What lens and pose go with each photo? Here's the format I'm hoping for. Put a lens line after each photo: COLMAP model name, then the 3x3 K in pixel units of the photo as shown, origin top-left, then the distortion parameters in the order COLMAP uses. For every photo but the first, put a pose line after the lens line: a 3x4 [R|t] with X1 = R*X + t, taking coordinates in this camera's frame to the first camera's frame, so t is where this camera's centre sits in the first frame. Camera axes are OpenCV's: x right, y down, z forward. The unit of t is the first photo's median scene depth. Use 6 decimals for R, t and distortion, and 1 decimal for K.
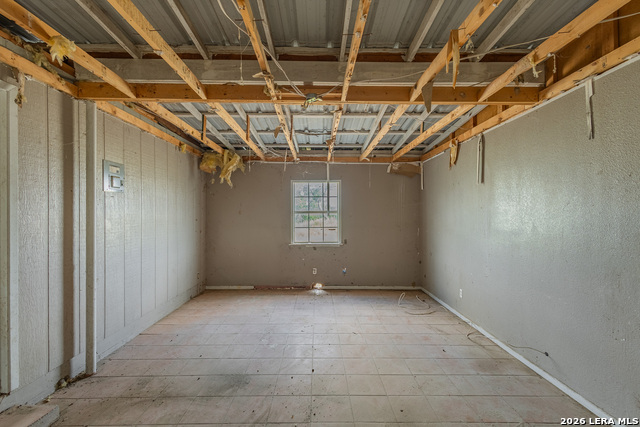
lens RADIAL K [[293.4, 0, 320.0], [0, 293.4, 214.3], [0, 0, 1]] dist [0.008554, -0.001288]
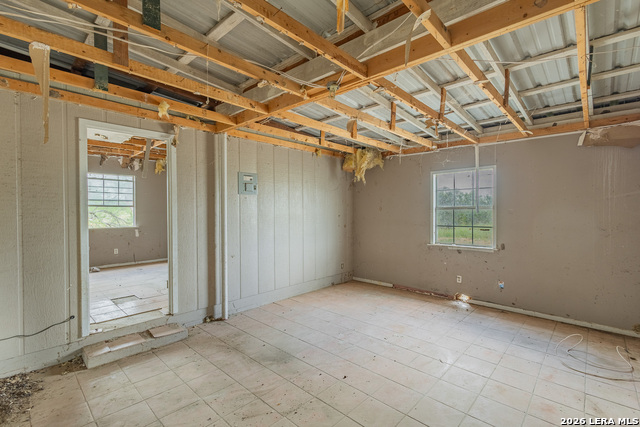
lens RADIAL K [[293.4, 0, 320.1], [0, 293.4, 214.0], [0, 0, 1]] dist [0.008554, -0.001288]
pose [[0.720067, 0.005657, -0.693881, 0.379111], [0.001427, 0.999953, 0.009633, 0.002056], [0.693903, -0.007927, 0.720025, 0.184475]]
